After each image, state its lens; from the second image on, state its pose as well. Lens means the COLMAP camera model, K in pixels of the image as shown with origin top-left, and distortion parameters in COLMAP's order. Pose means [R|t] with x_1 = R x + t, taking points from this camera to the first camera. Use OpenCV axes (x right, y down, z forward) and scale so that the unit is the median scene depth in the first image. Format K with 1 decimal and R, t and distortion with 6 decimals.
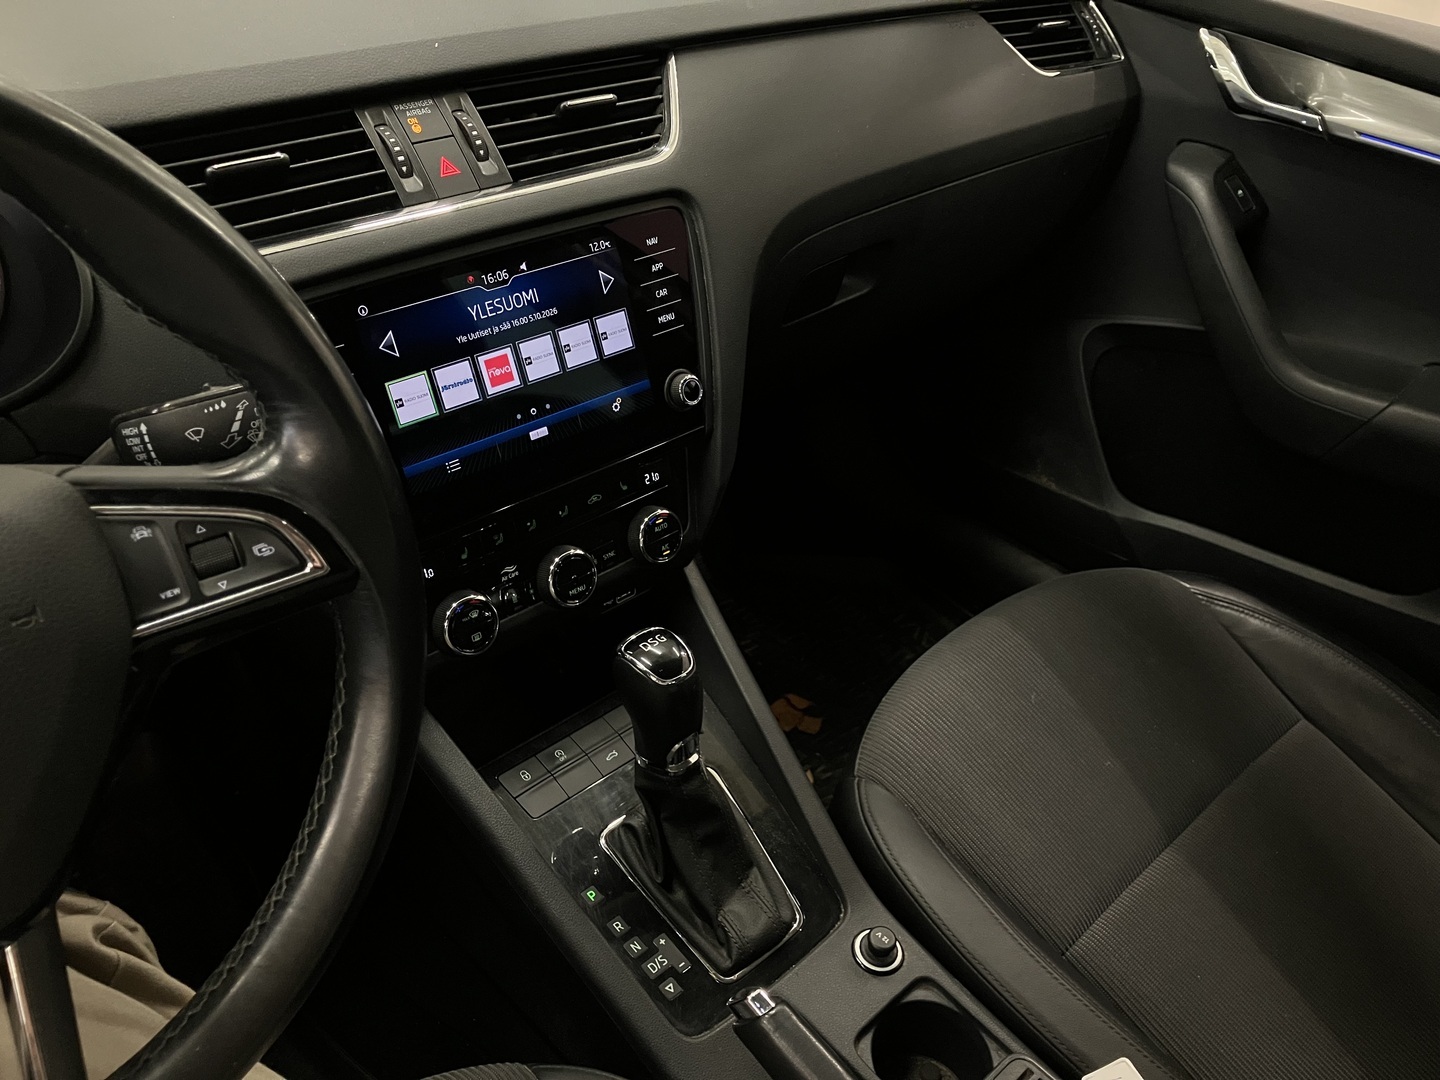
lens RADIAL K [[1198.6, 0, 719.8], [0, 1198.6, 571.0], [0, 0, 1]] dist [0.044950, -0.046490]
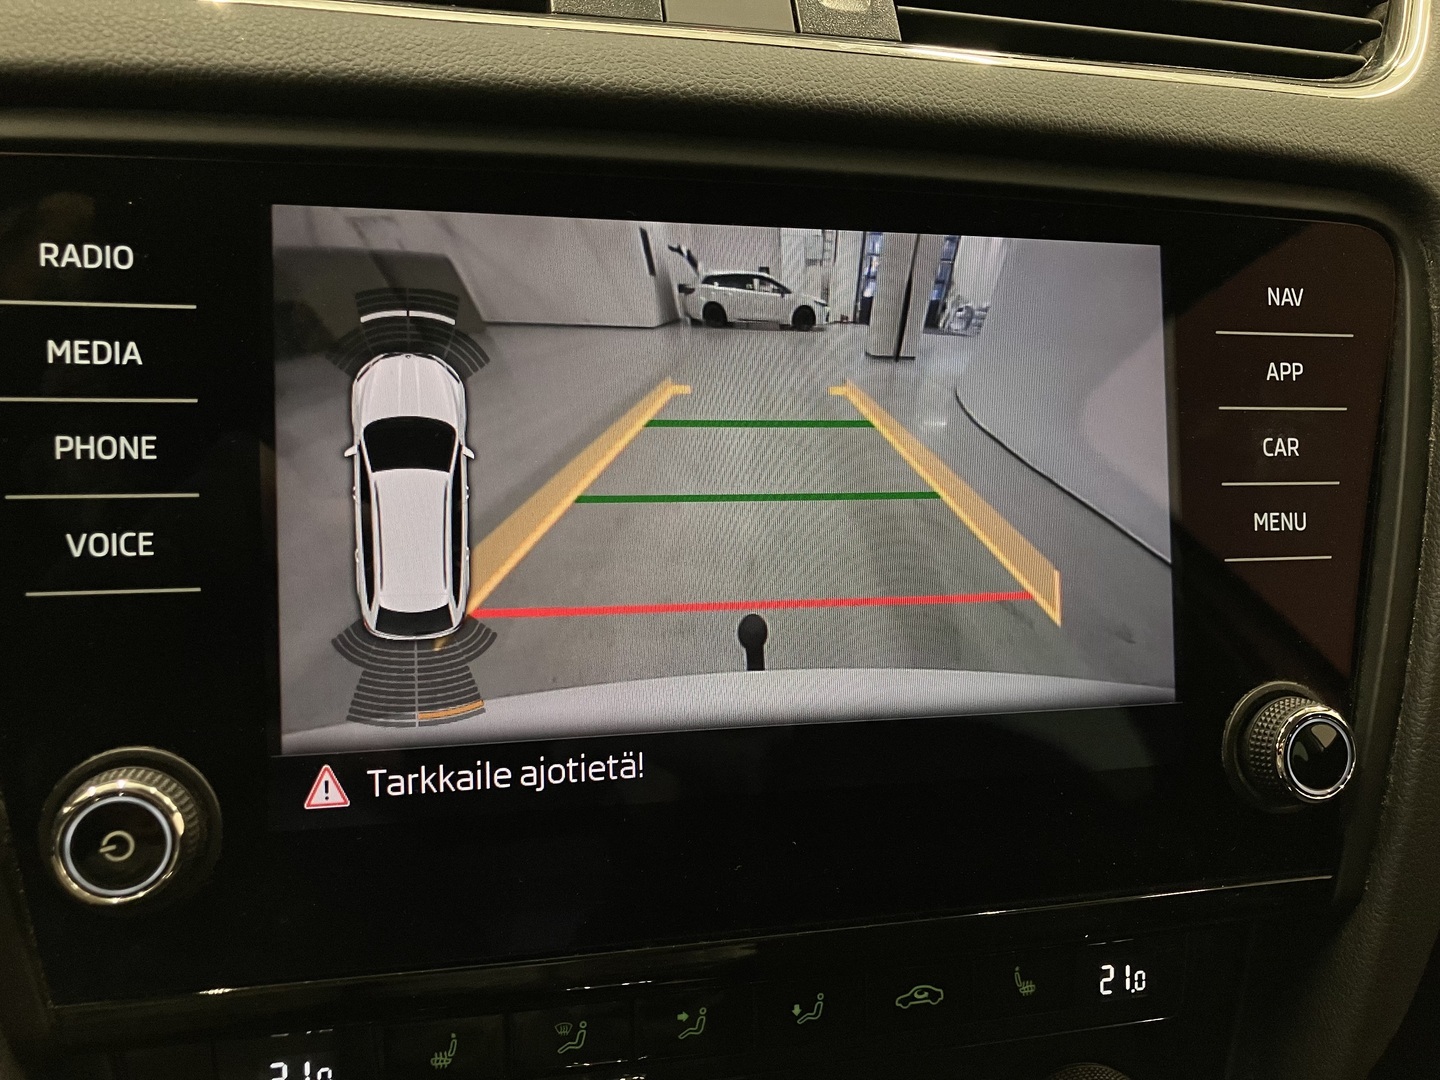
lens RADIAL K [[1168.4, 0, 717.8], [0, 1168.4, 576.5], [0, 0, 1]] dist [0.020380, -0.003761]
pose [[0.874794, 0.193269, -0.444277, -0.032372], [-0.308088, 0.929615, -0.202233, -0.082228], [0.373921, 0.313789, 0.872765, 0.646827]]
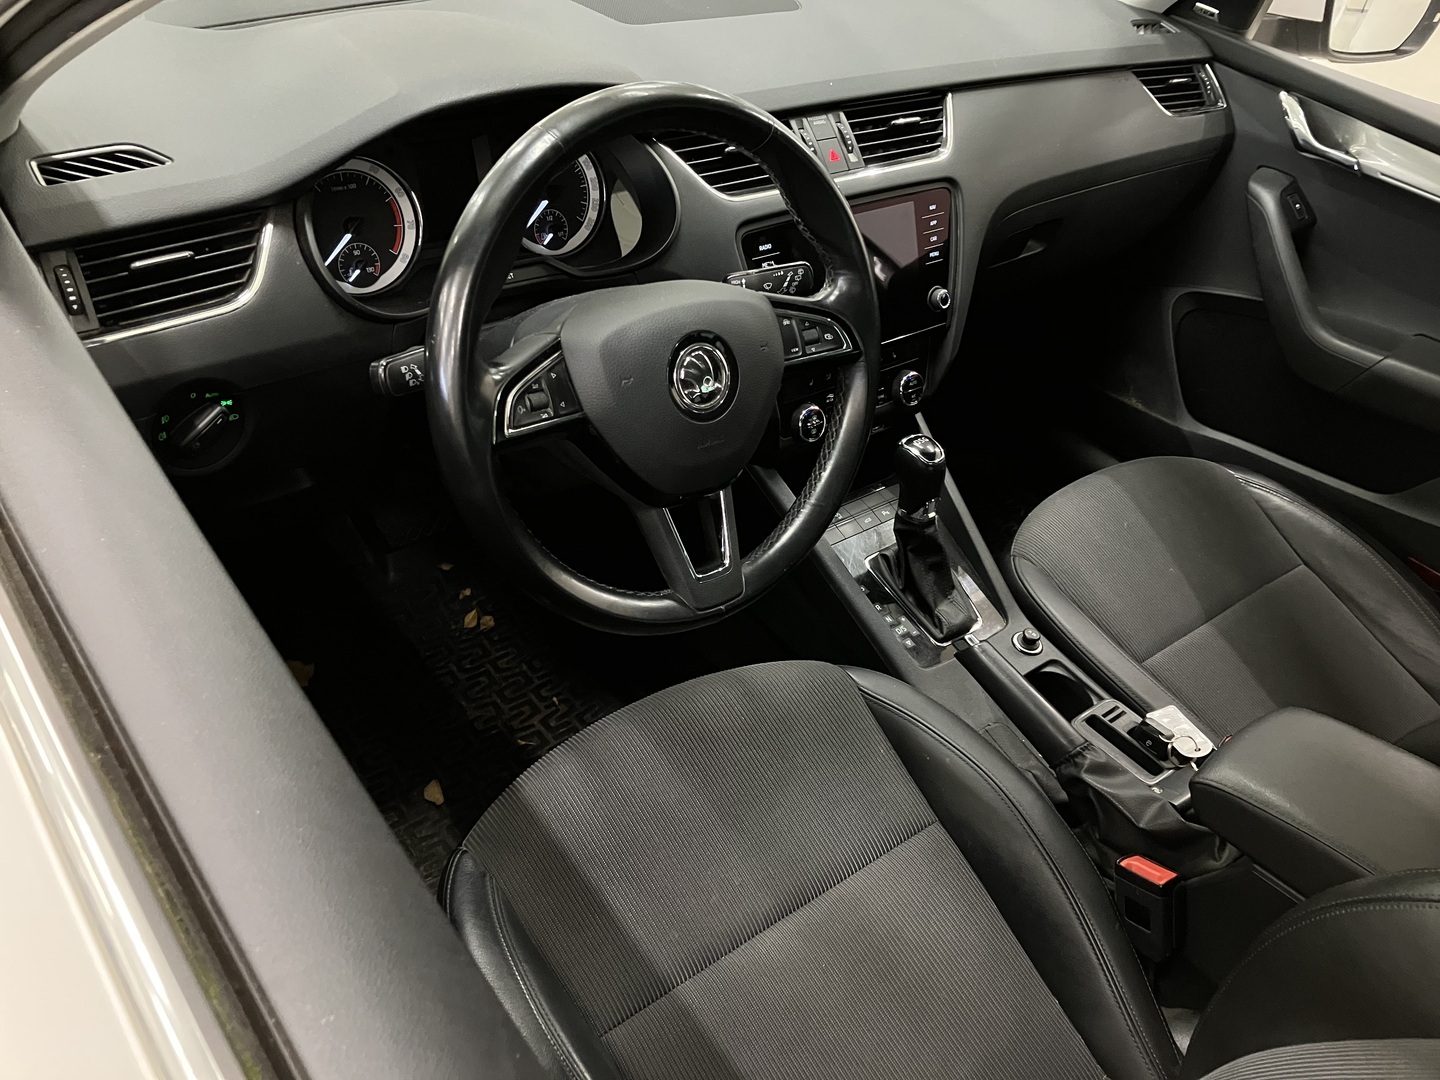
lens RADIAL K [[1250.8, 0, 694.6], [0, 1250.8, 540.2], [0, 0, 1]] dist [0.065134, -0.066034]
pose [[0.994962, 0.097415, -0.023675, -0.283513], [-0.097372, 0.995244, 0.002993, 0.200671], [0.023854, -0.000673, 0.999715, -0.711459]]
